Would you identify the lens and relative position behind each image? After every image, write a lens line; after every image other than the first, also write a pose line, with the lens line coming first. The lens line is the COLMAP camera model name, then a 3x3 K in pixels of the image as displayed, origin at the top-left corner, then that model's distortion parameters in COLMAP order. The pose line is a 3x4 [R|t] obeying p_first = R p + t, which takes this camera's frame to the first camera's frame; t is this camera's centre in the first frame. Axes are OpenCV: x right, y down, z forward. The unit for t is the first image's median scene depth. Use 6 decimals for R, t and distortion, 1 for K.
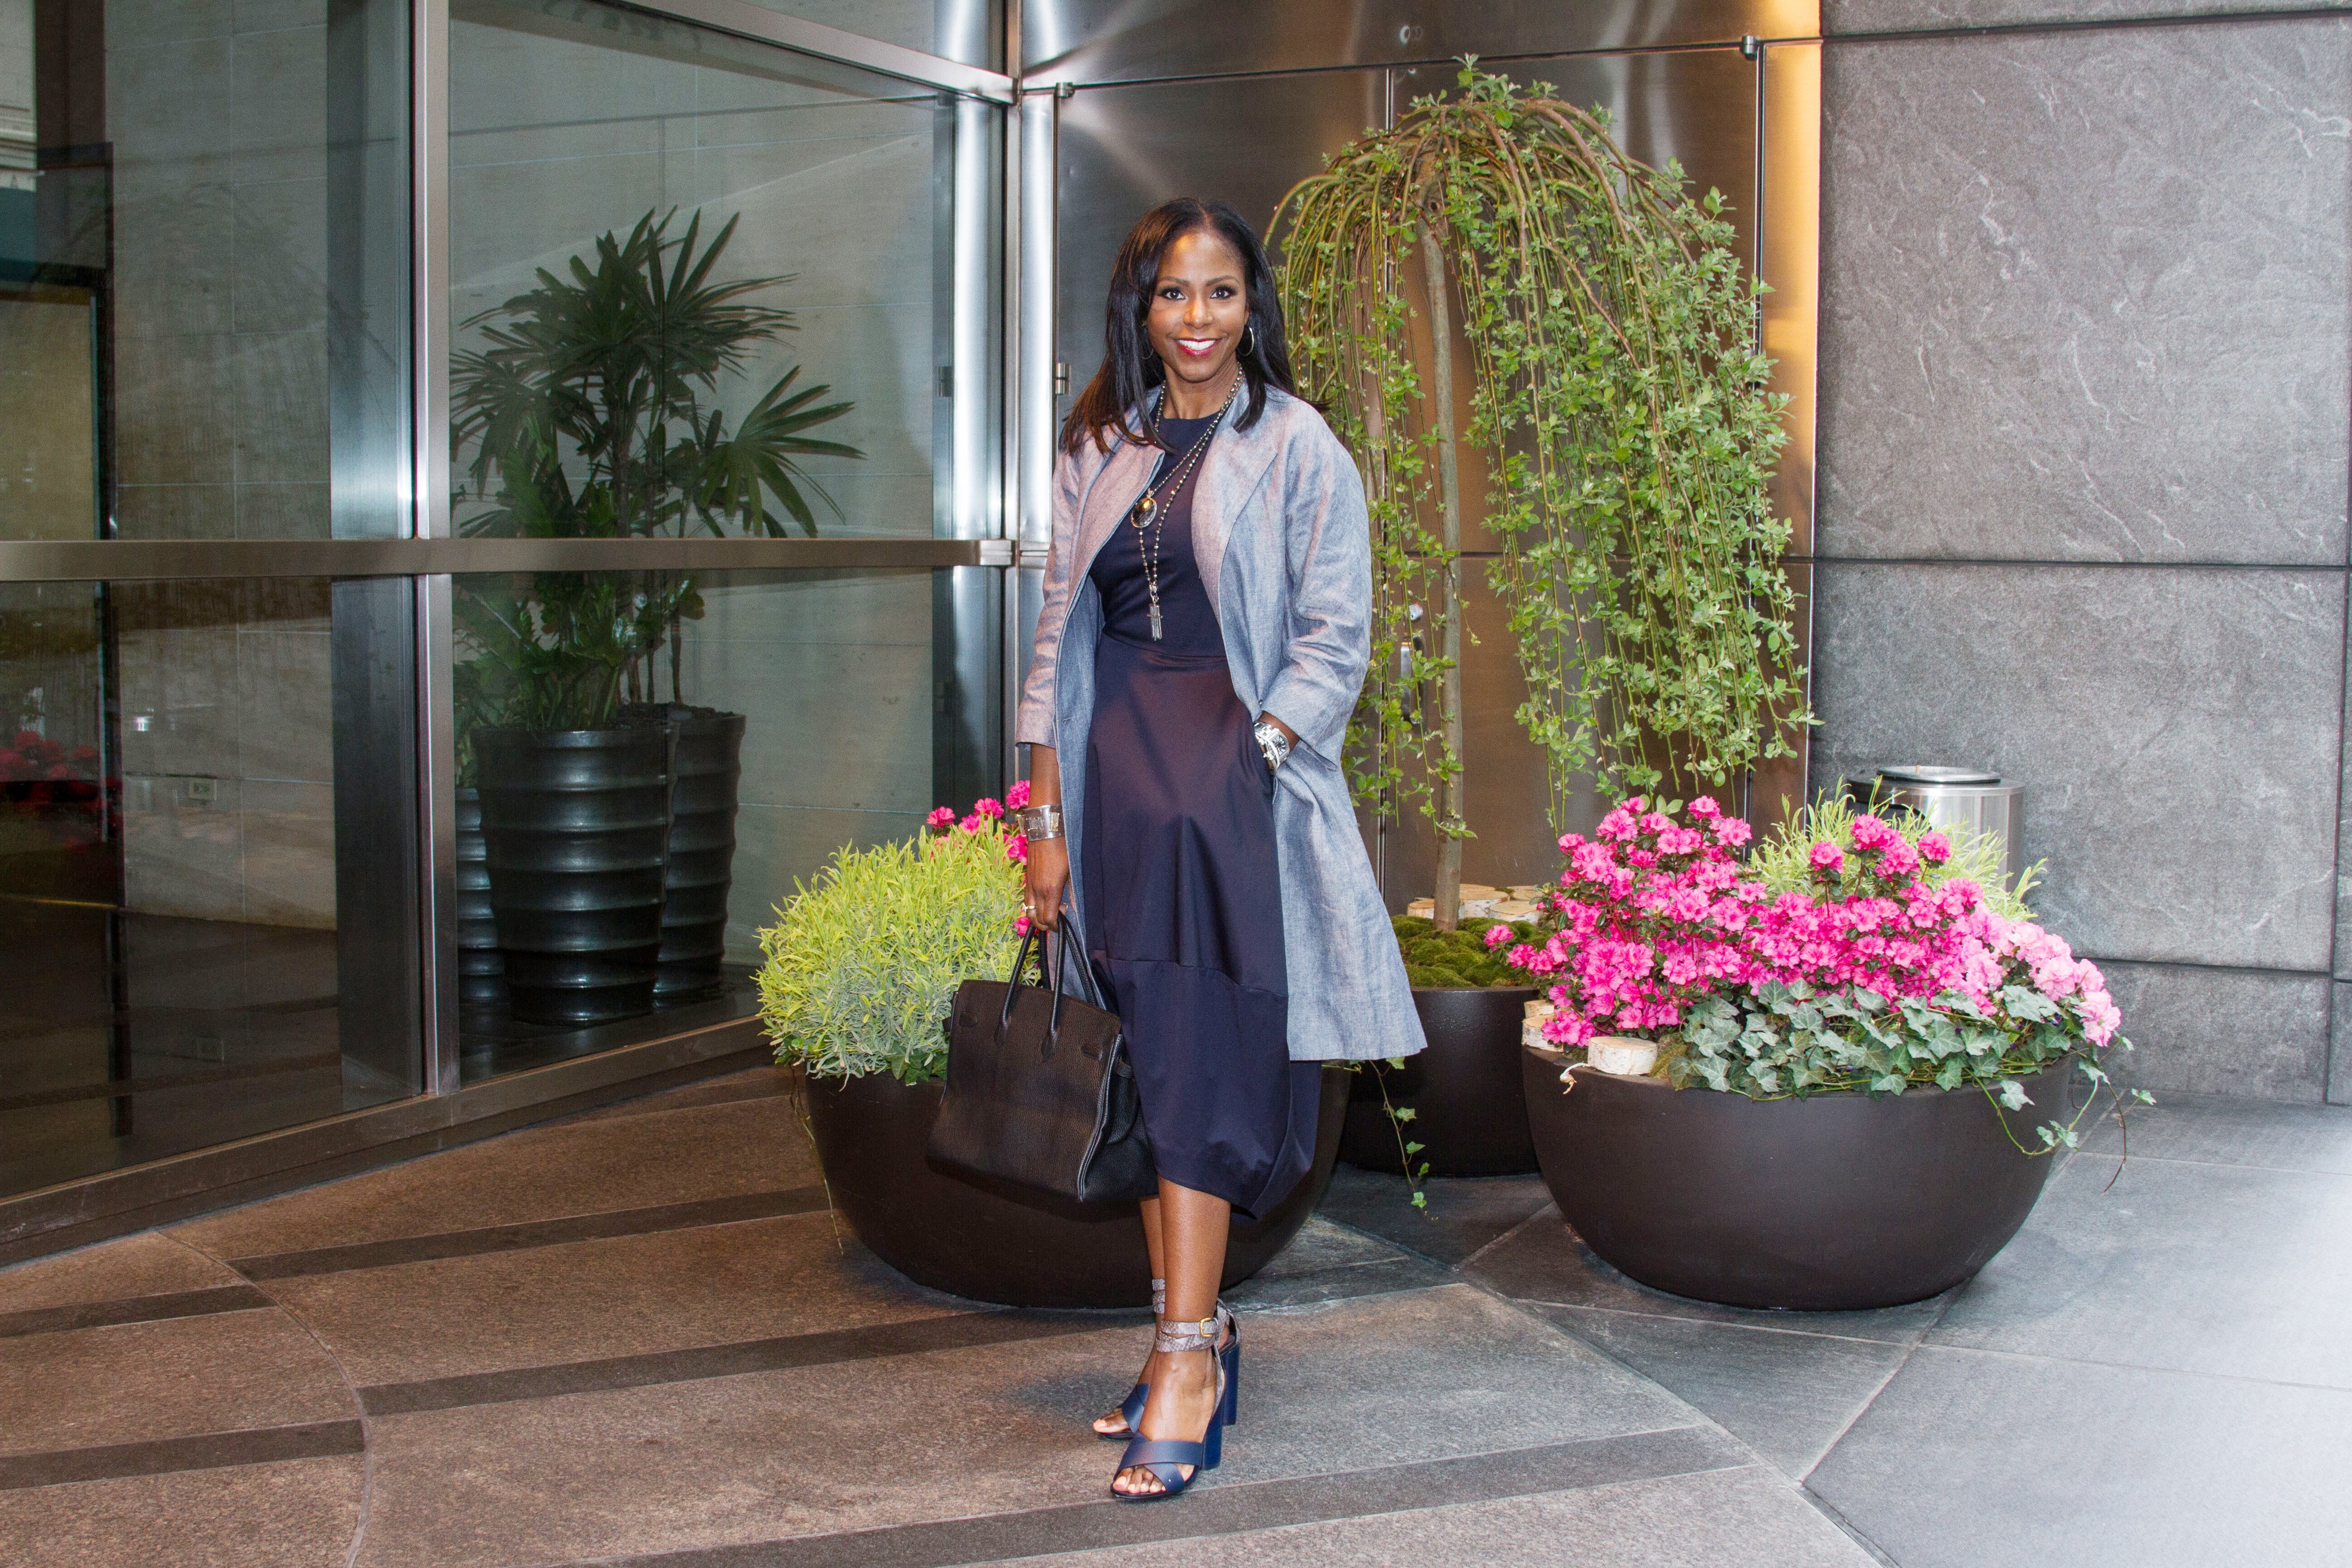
lens RADIAL K [[2982.3, 0, 1149.3], [0, 2982.3, 847.2], [0, 0, 1]] dist [-0.158501, 0.103843]
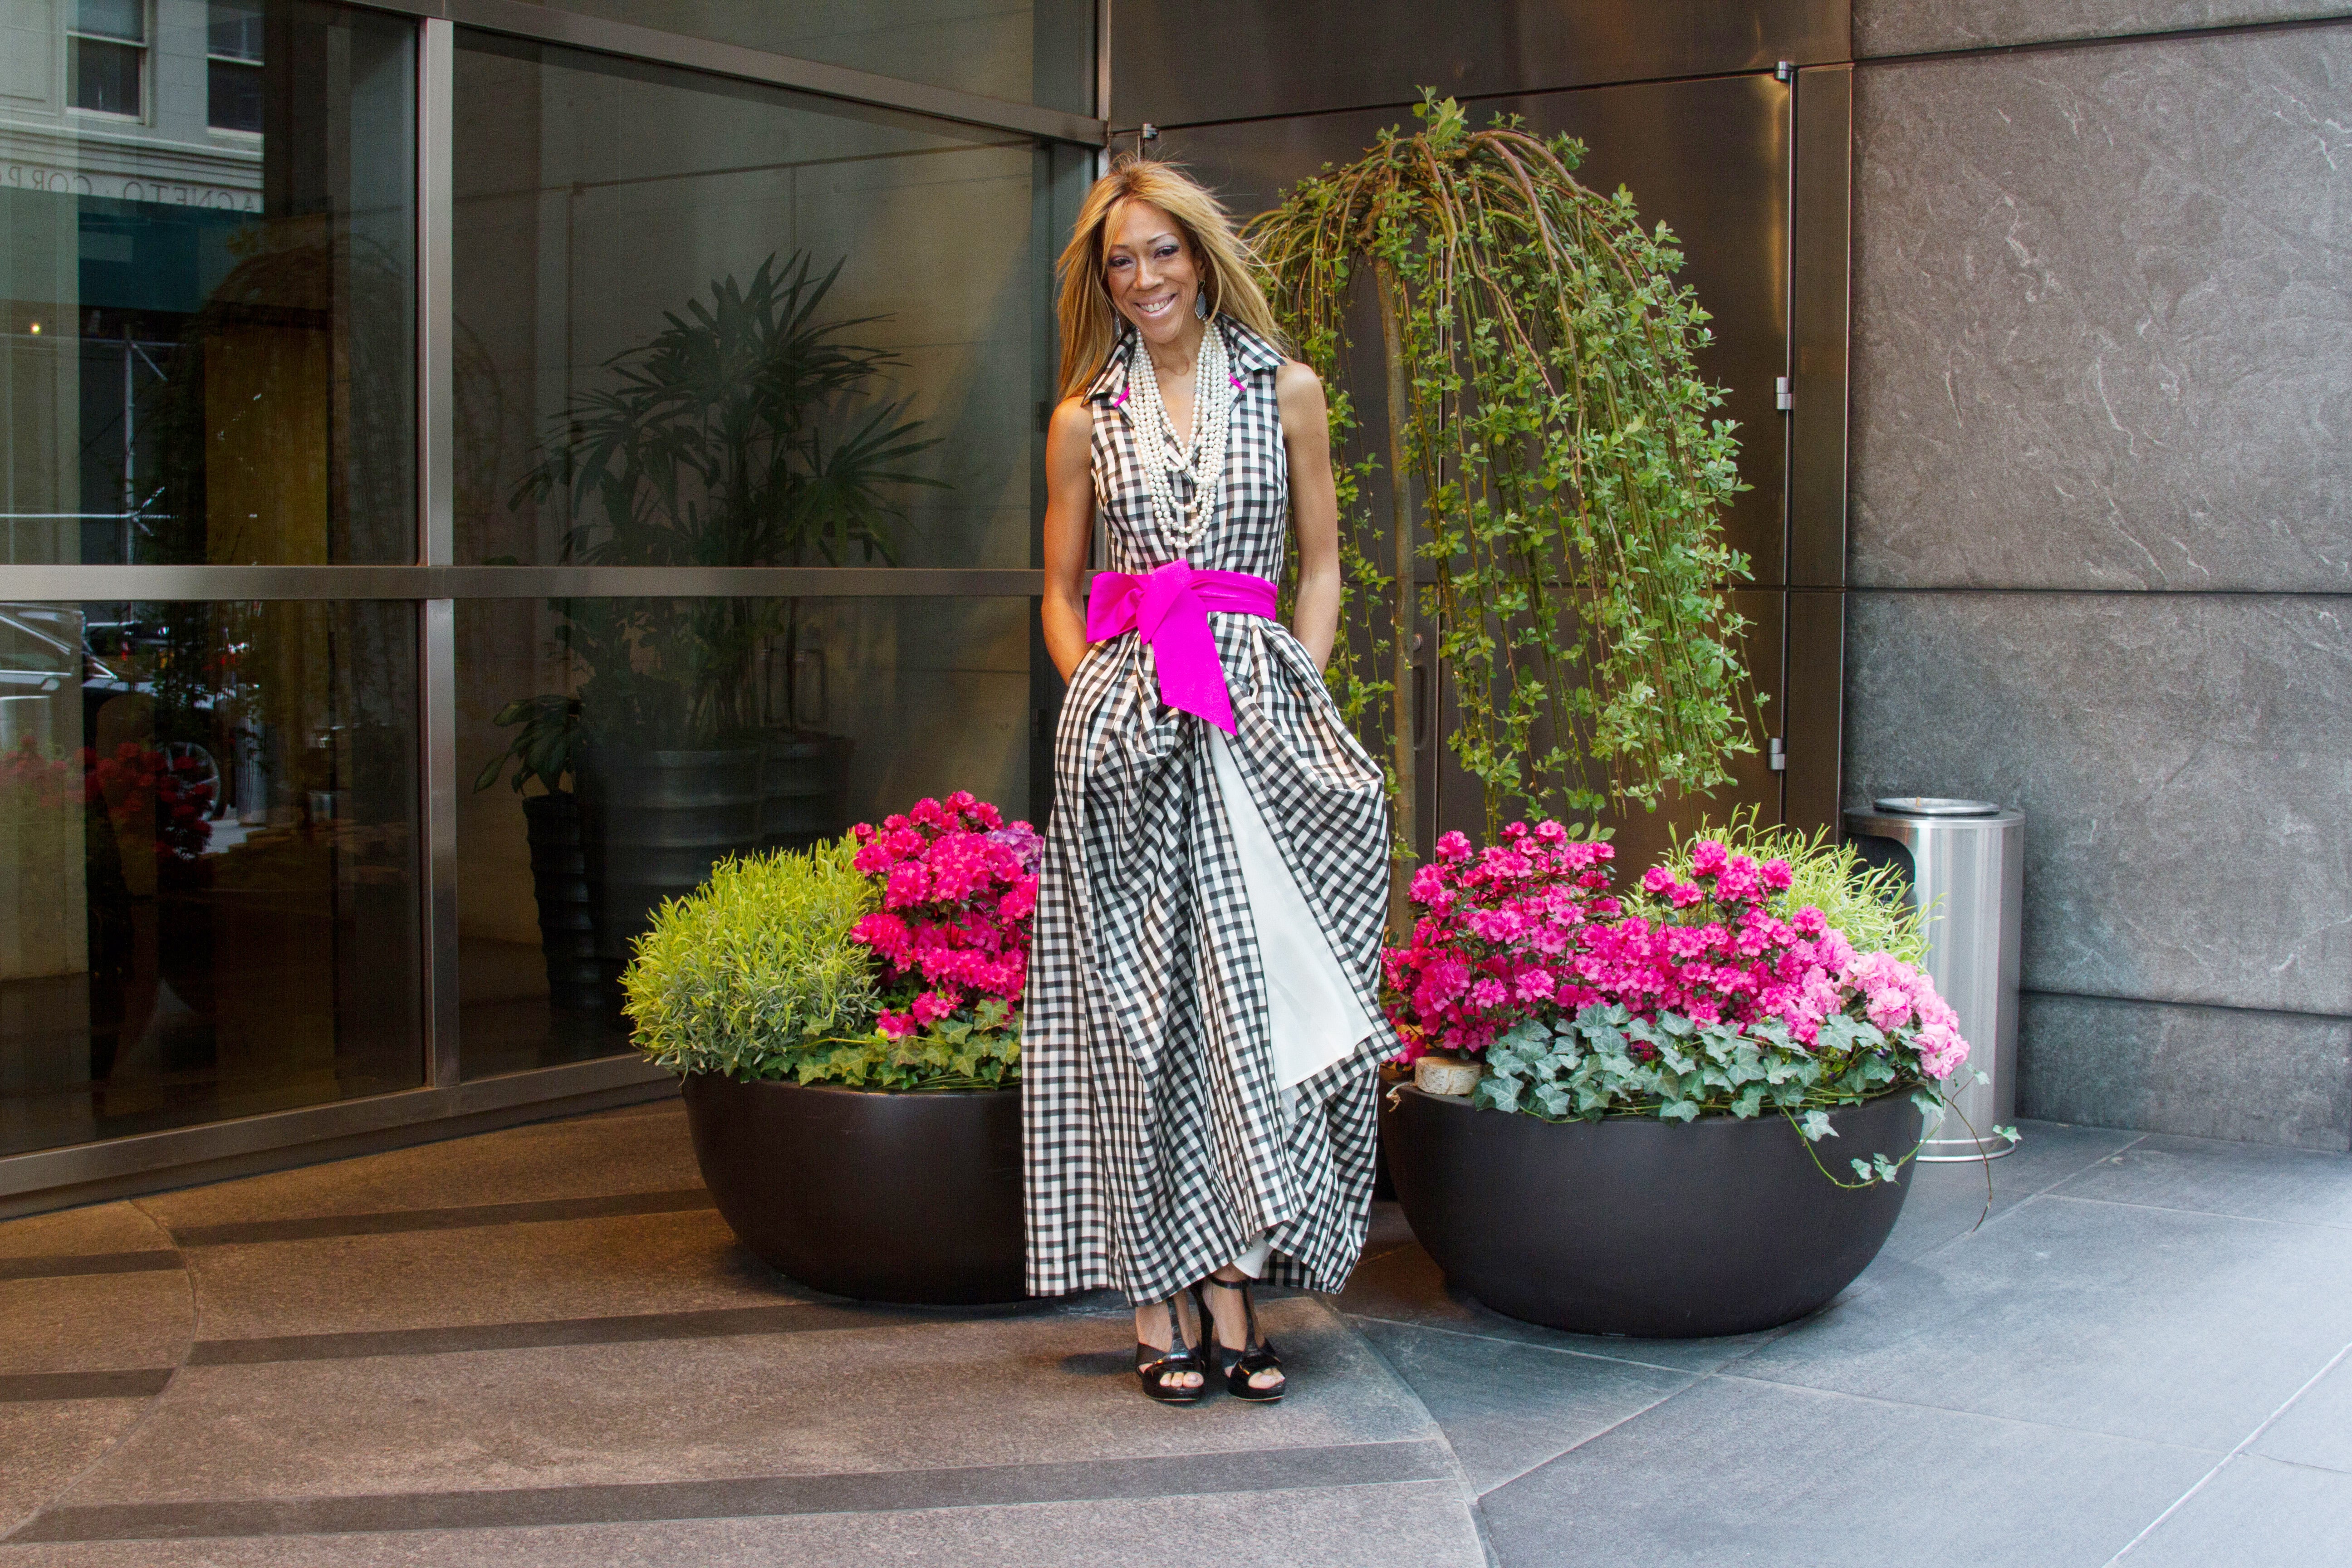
lens RADIAL K [[2983.4, 0, 1131.8], [0, 2983.4, 836.4], [0, 0, 1]] dist [-0.160920, 0.103785]
pose [[0.985957, 0.014224, -0.166393, 0.188050], [-0.016917, 0.999748, -0.014776, 0.004909], [0.166141, 0.017383, 0.985949, -0.013163]]
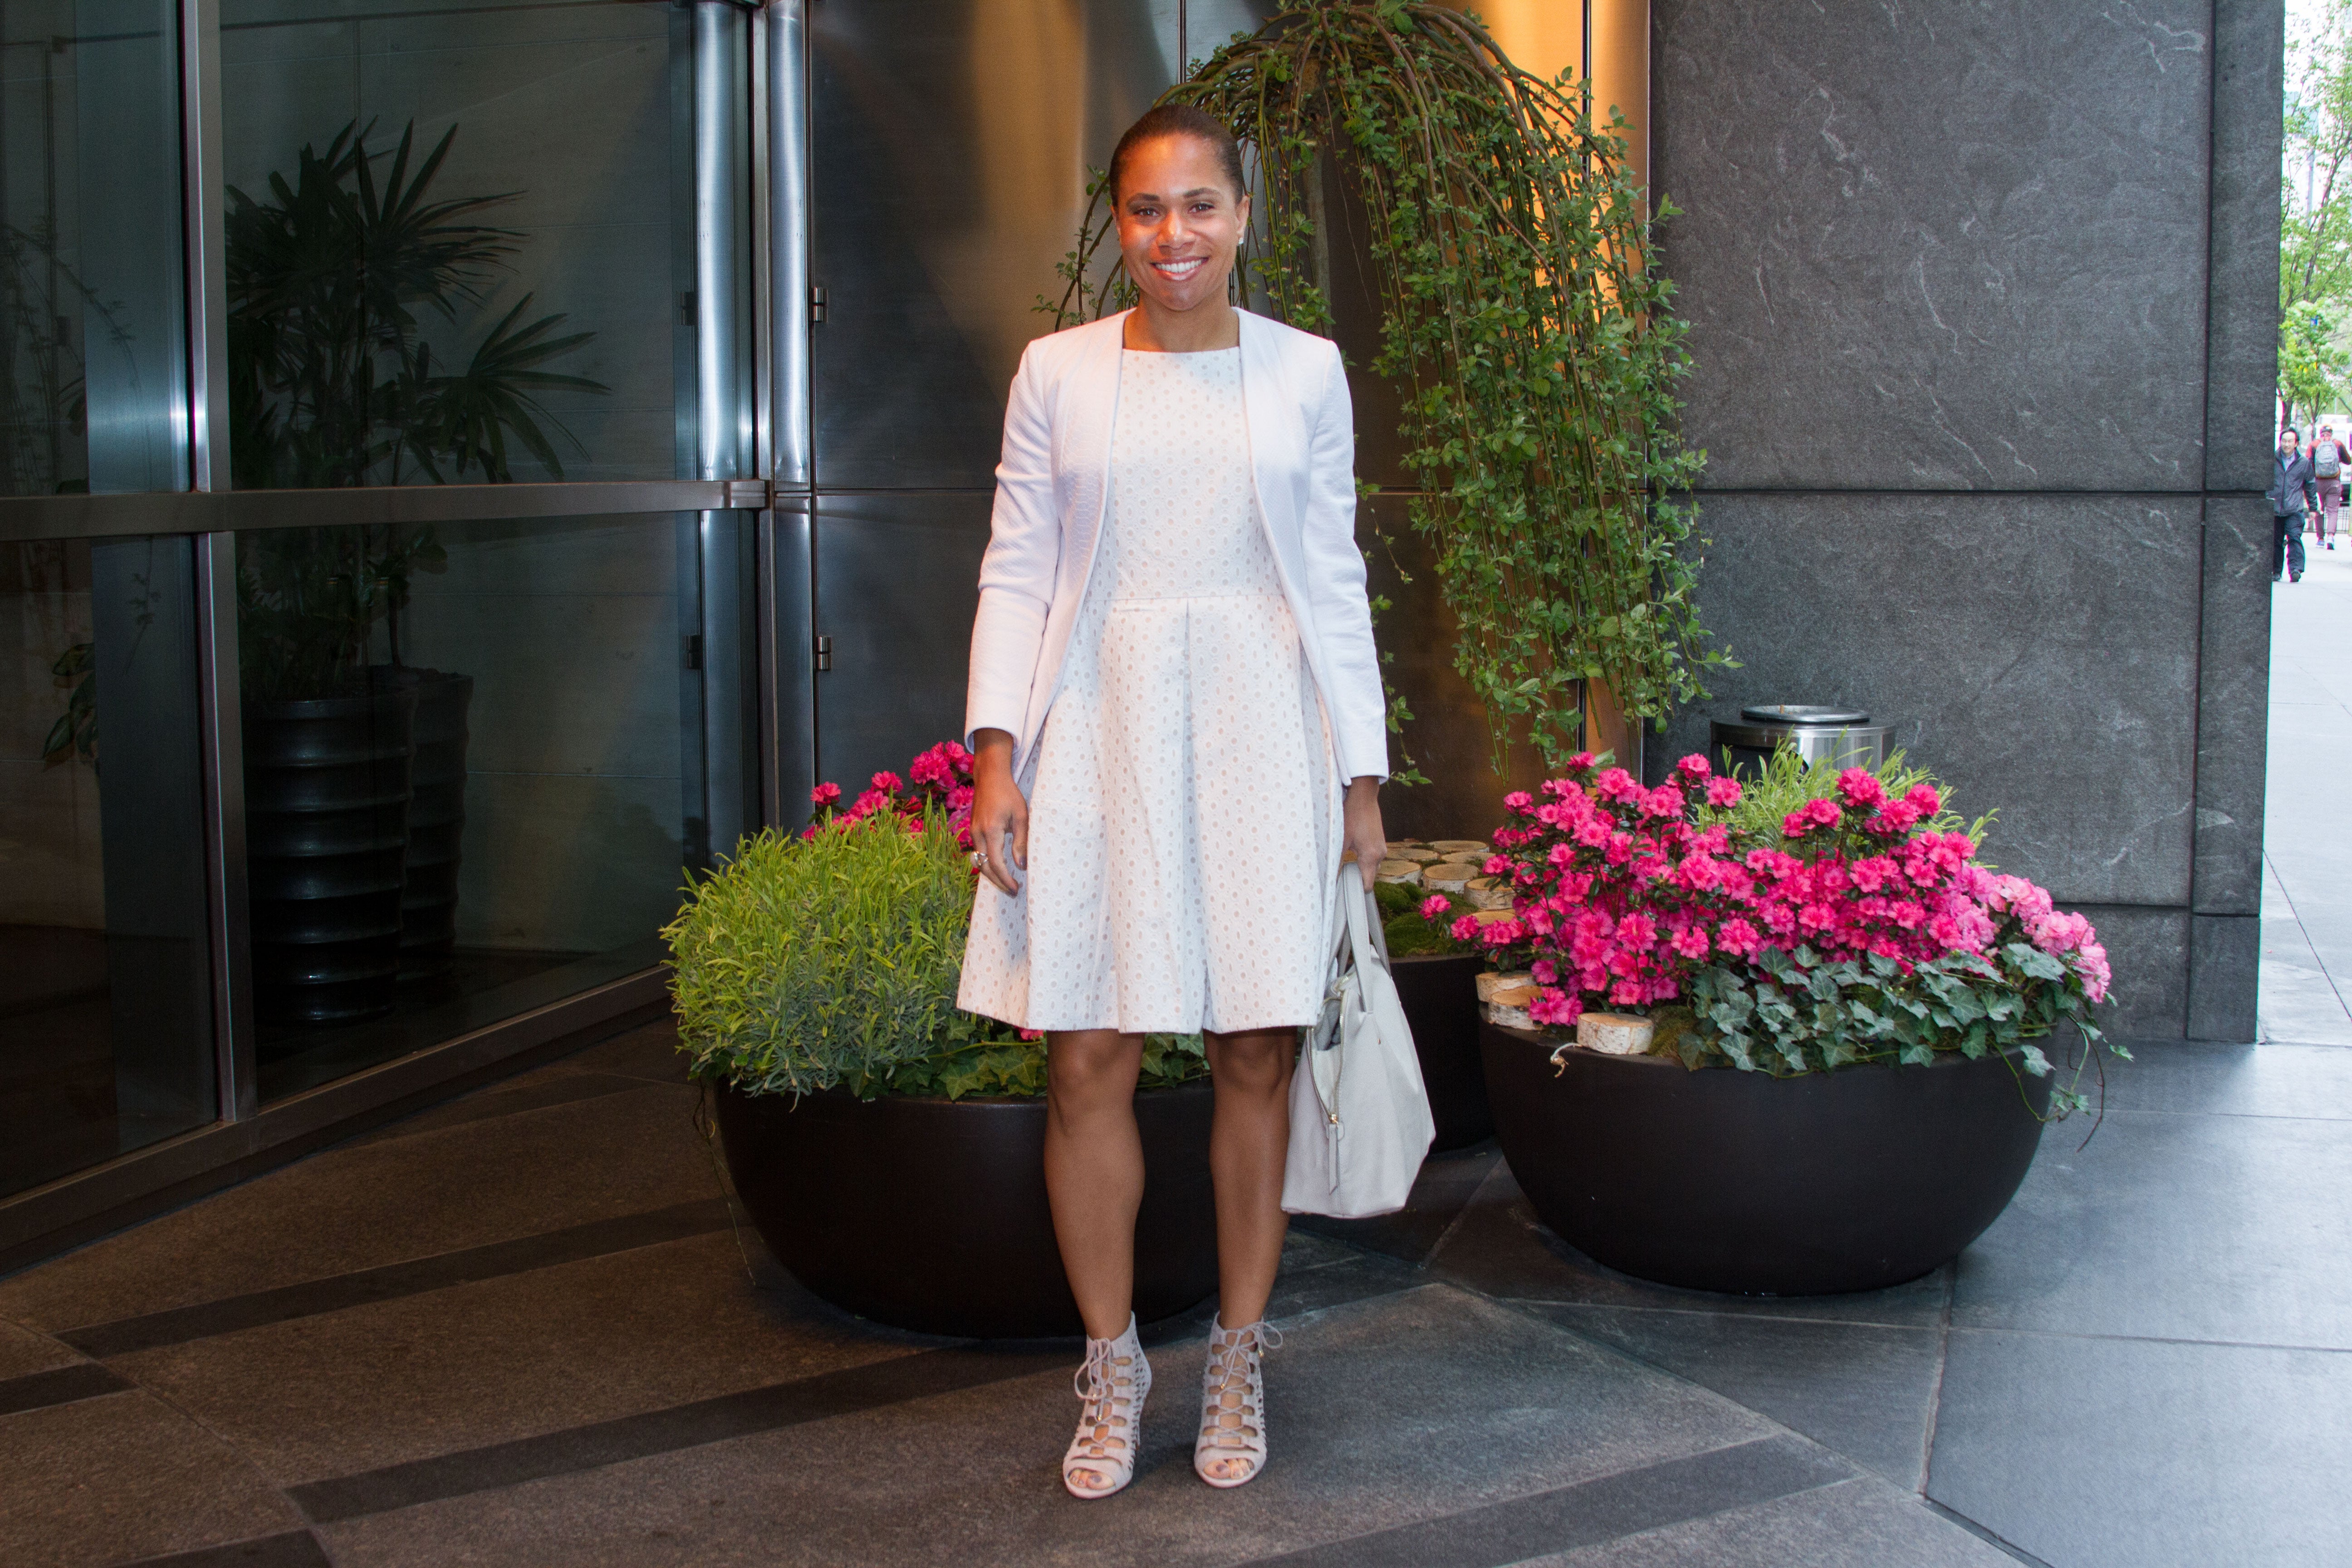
lens RADIAL K [[3015.6, 0, 1137.8], [0, 3015.6, 851.6], [0, 0, 1]] dist [-0.150856, 0.083135]
pose [[0.986602, -0.031148, 0.160143, -0.117153], [0.027120, 0.999260, 0.027279, -0.014005], [-0.160874, -0.022571, 0.986717, 0.081932]]
